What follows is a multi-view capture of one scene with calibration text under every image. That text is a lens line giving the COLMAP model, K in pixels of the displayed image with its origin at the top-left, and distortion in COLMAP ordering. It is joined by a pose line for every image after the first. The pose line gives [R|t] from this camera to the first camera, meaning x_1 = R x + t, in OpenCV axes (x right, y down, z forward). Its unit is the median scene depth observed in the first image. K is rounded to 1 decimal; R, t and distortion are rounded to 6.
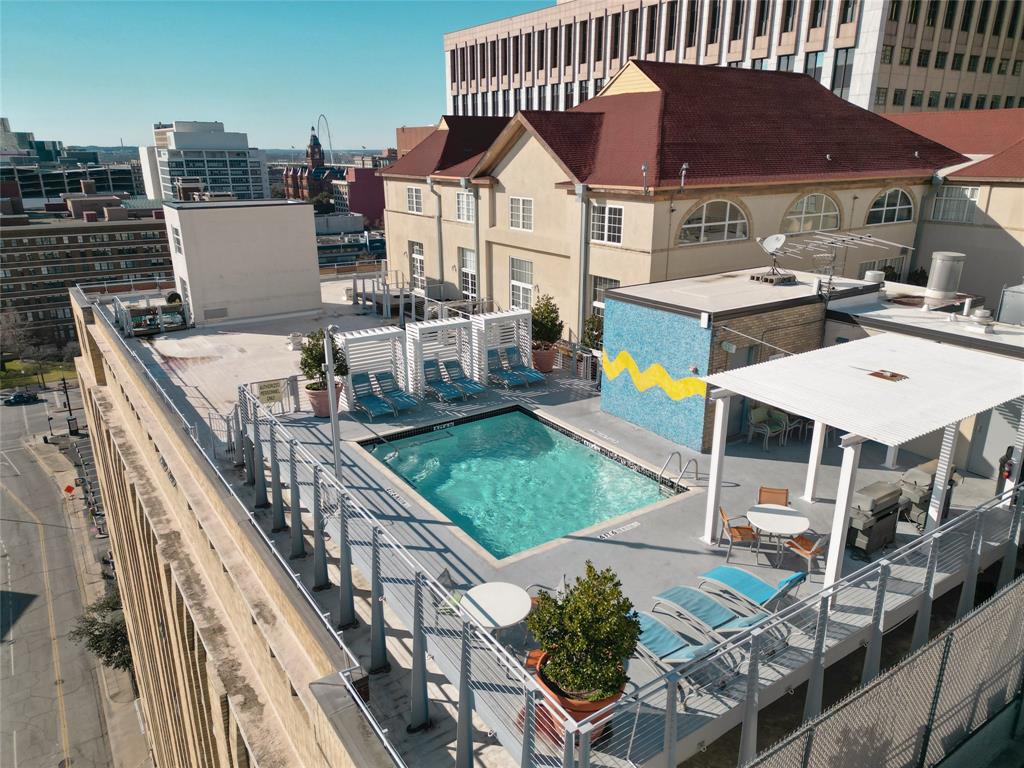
lens RADIAL K [[720.8, 0, 512.0], [0, 720.8, 384.0], [0, 0, 1]] dist [0.005492, 0.001959]
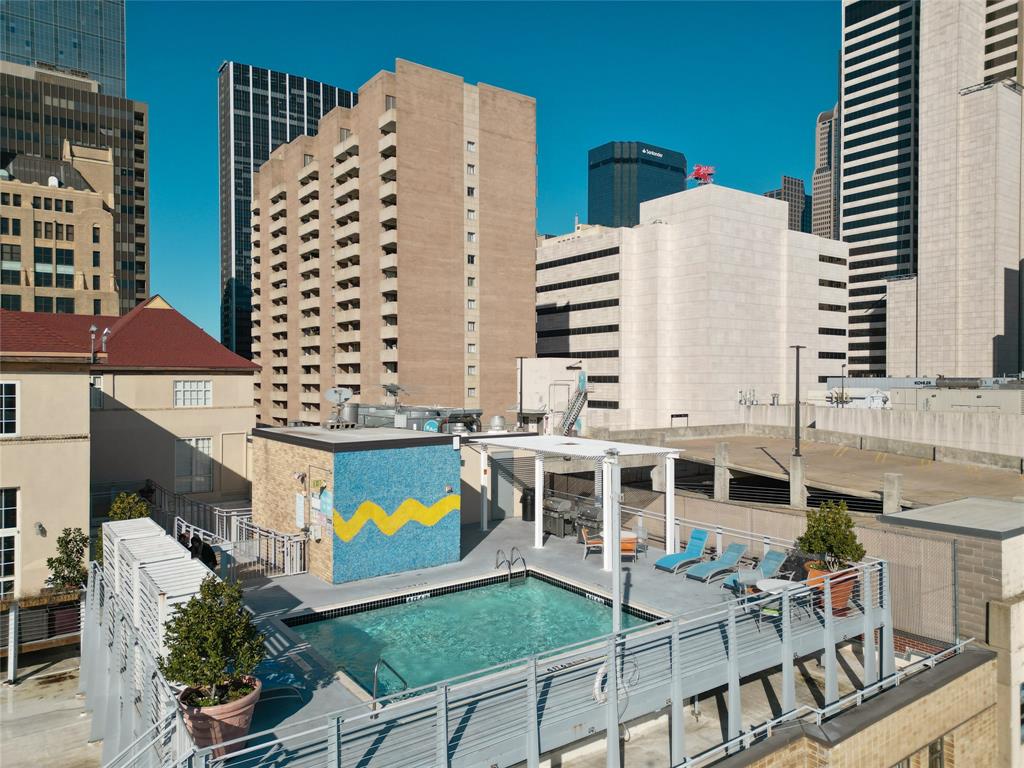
lens RADIAL K [[720.8, 0, 512.0], [0, 720.8, 384.0], [0, 0, 1]] dist [0.005492, 0.001959]
pose [[-0.031574, -0.003325, 0.999496, -0.729395], [0.313993, 0.949335, 0.013078, -0.132620], [-0.948900, 0.314248, -0.028930, 0.734883]]
